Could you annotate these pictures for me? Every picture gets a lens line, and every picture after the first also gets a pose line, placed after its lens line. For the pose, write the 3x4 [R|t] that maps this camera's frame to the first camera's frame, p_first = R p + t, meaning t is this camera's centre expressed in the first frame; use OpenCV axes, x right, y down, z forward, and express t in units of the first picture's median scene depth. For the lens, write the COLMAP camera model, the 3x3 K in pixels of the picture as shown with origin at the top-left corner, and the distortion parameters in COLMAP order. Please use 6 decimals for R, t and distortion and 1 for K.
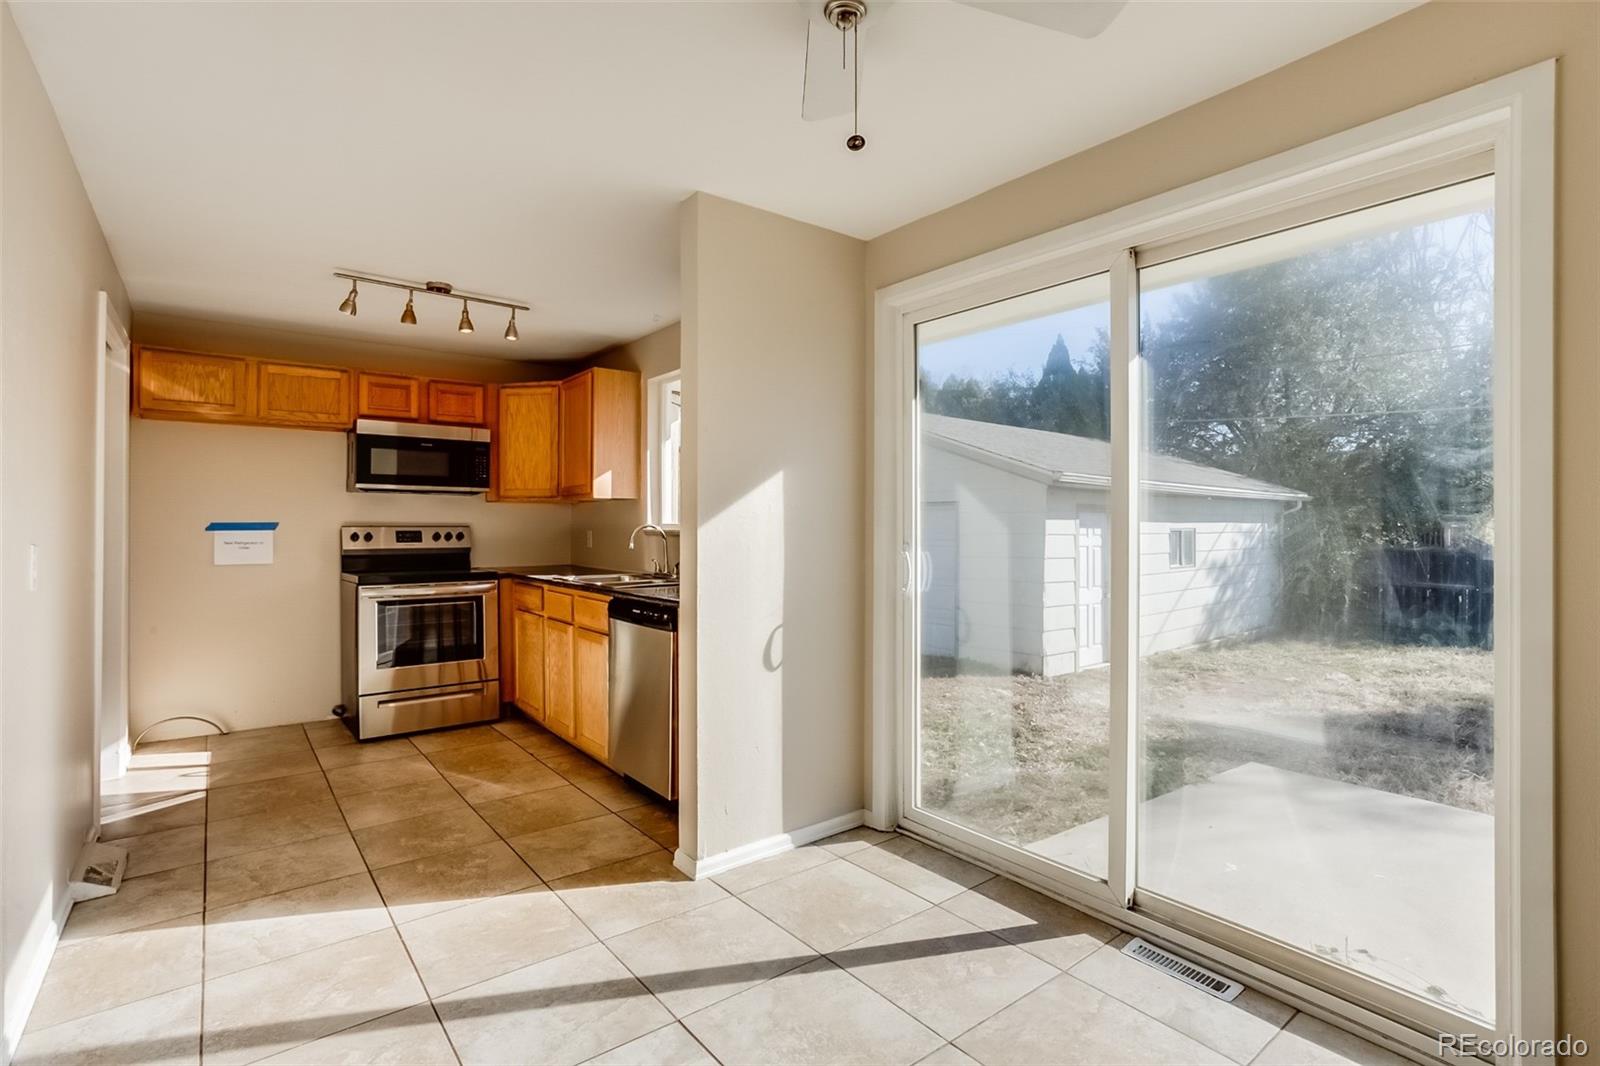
lens RADIAL K [[778.2, 0, 799.1], [0, 778.2, 522.2], [0, 0, 1]] dist [-0.052626, 0.028962]
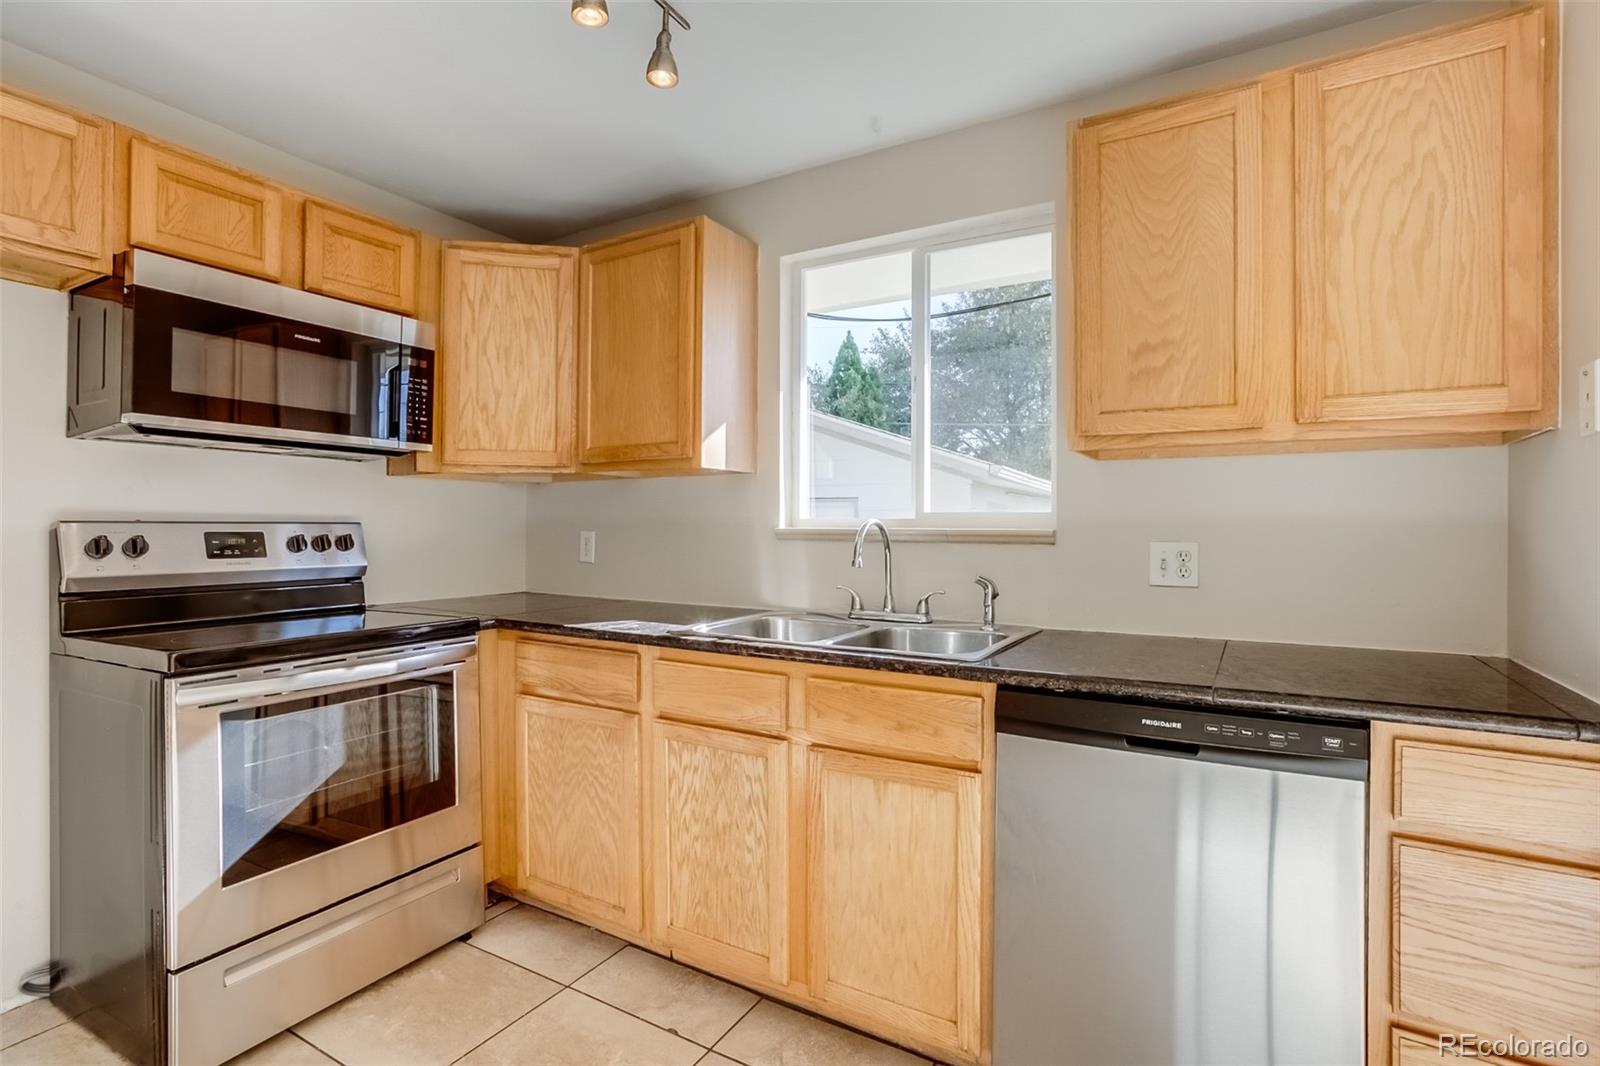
lens RADIAL K [[778.2, 0, 796.0], [0, 778.2, 525.8], [0, 0, 1]] dist [-0.052626, 0.028962]
pose [[0.930337, 0.001927, 0.366701, -0.427570], [-0.002683, 0.999995, 0.001551, 0.006788], [-0.366696, -0.002427, 0.930338, 0.542398]]
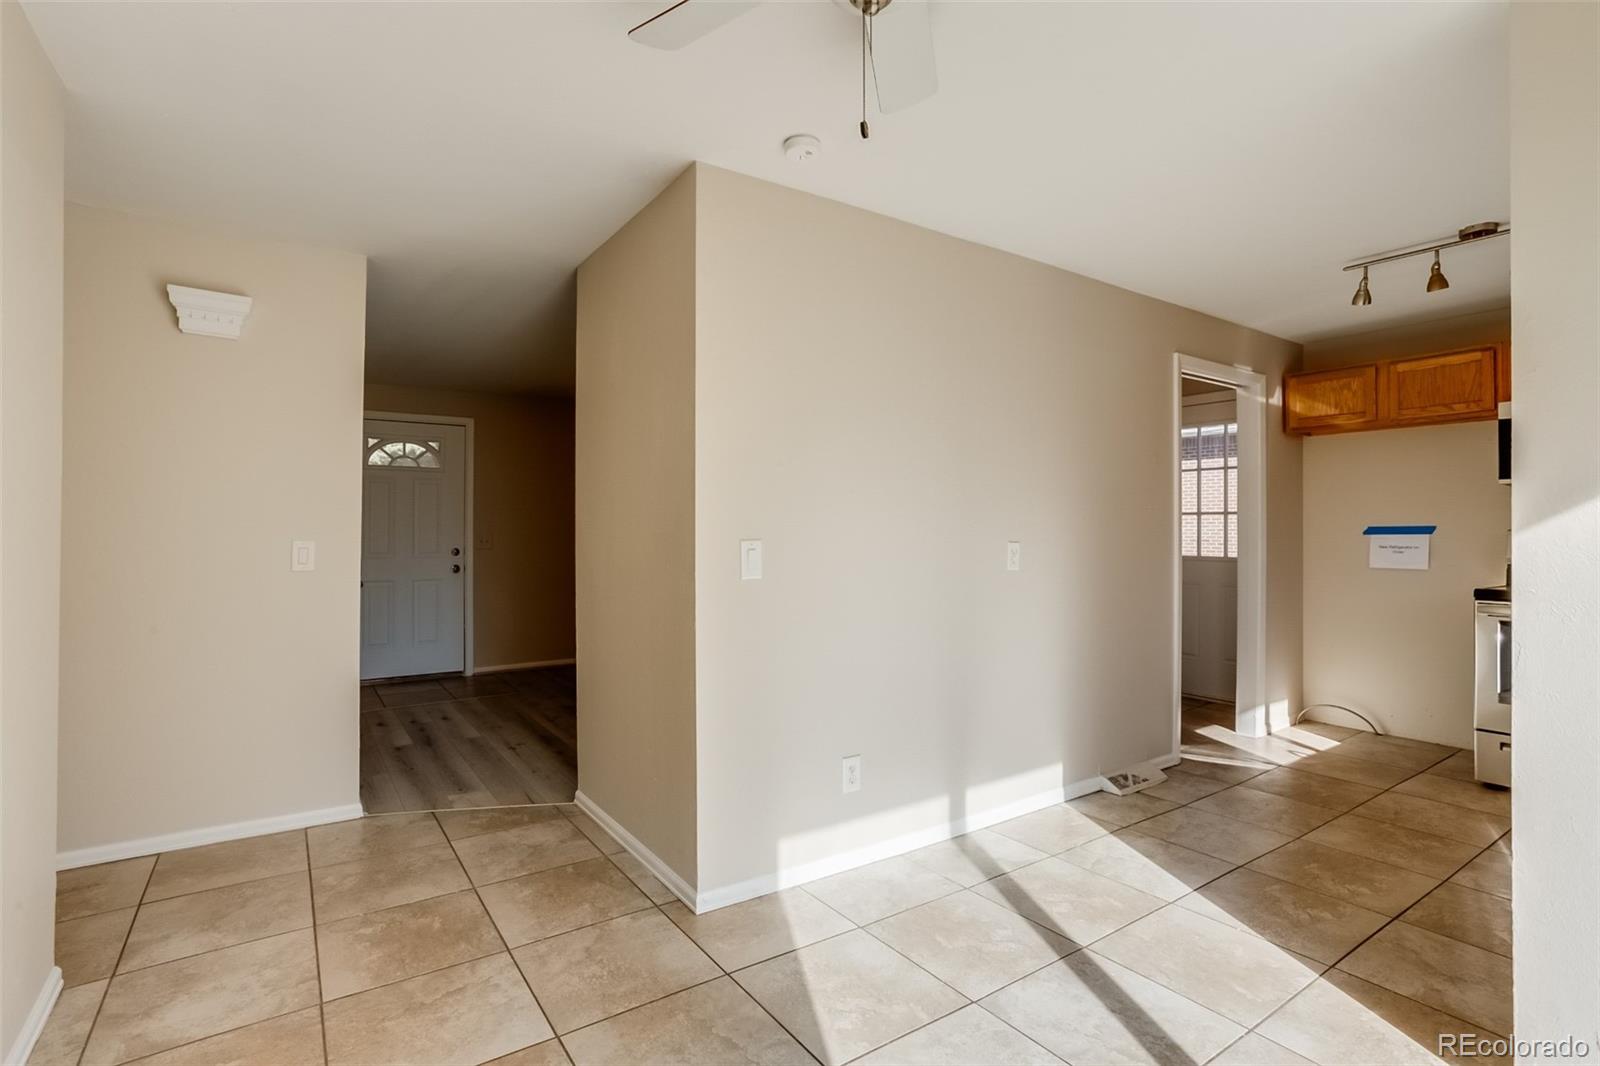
lens RADIAL K [[778.2, 0, 795.0], [0, 778.2, 525.1], [0, 0, 1]] dist [-0.052626, 0.028962]
pose [[-0.060933, -0.005760, -0.998125, 0.318590], [0.004870, 0.999970, -0.006068, 0.000896], [0.998130, -0.005231, -0.060903, 0.297219]]
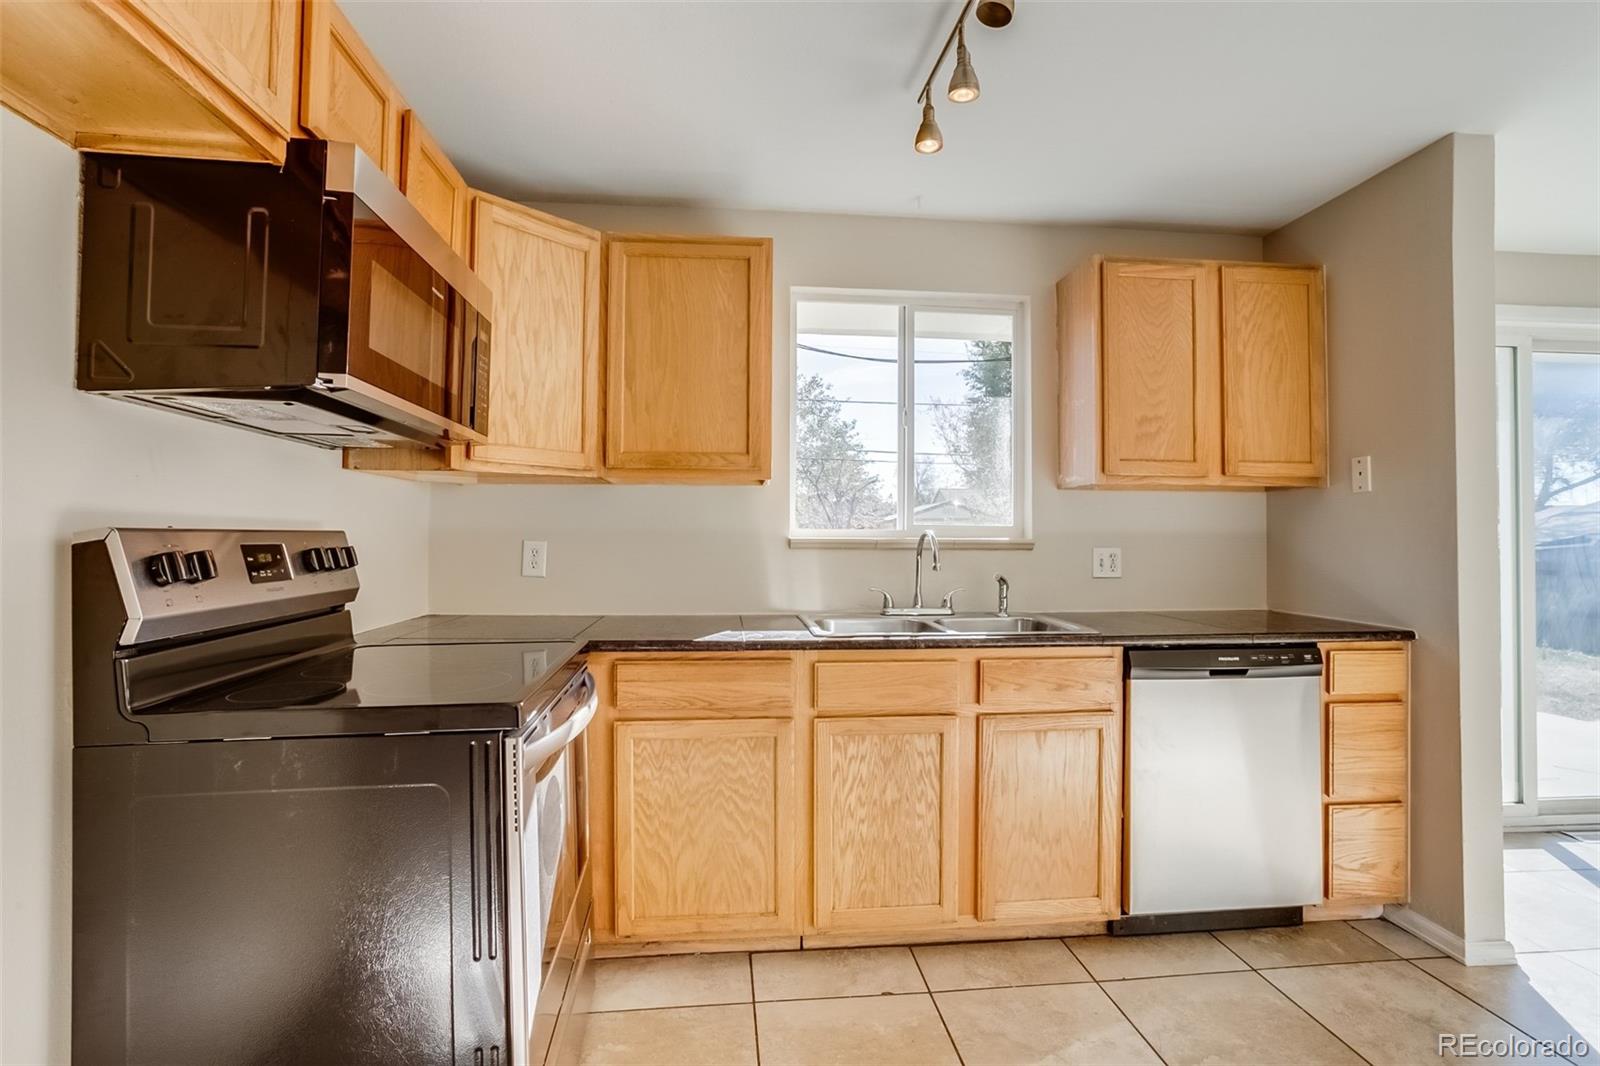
lens RADIAL K [[778.2, 0, 795.5], [0, 778.2, 525.1], [0, 0, 1]] dist [-0.052626, 0.028962]
pose [[0.524662, 0.012811, 0.851214, -0.770271], [-0.005741, 0.999917, -0.011510, 0.006352], [-0.851291, 0.001152, 0.524692, 0.763845]]
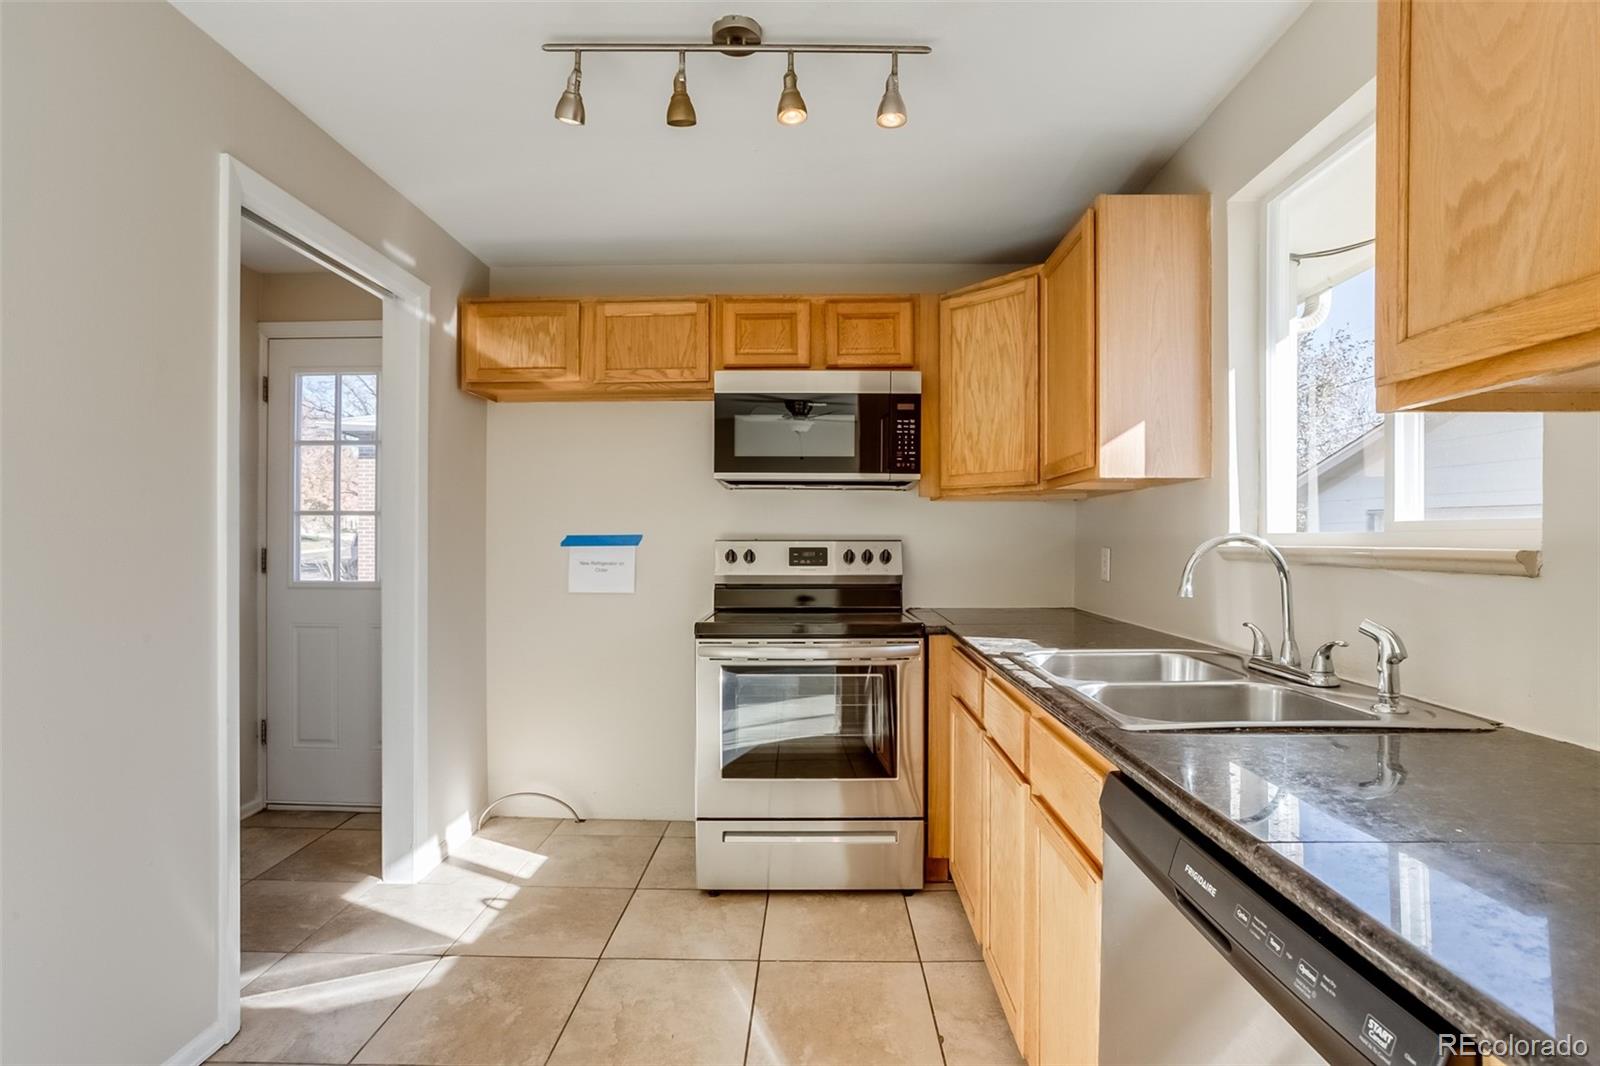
lens RADIAL K [[778.2, 0, 794.7], [0, 778.2, 545.8], [0, 0, 1]] dist [-0.052626, 0.028962]
pose [[0.771364, 0.004064, -0.636381, -0.122938], [0.001552, 0.999965, 0.008267, 0.005260], [0.636392, -0.007365, 0.771331, 0.578038]]
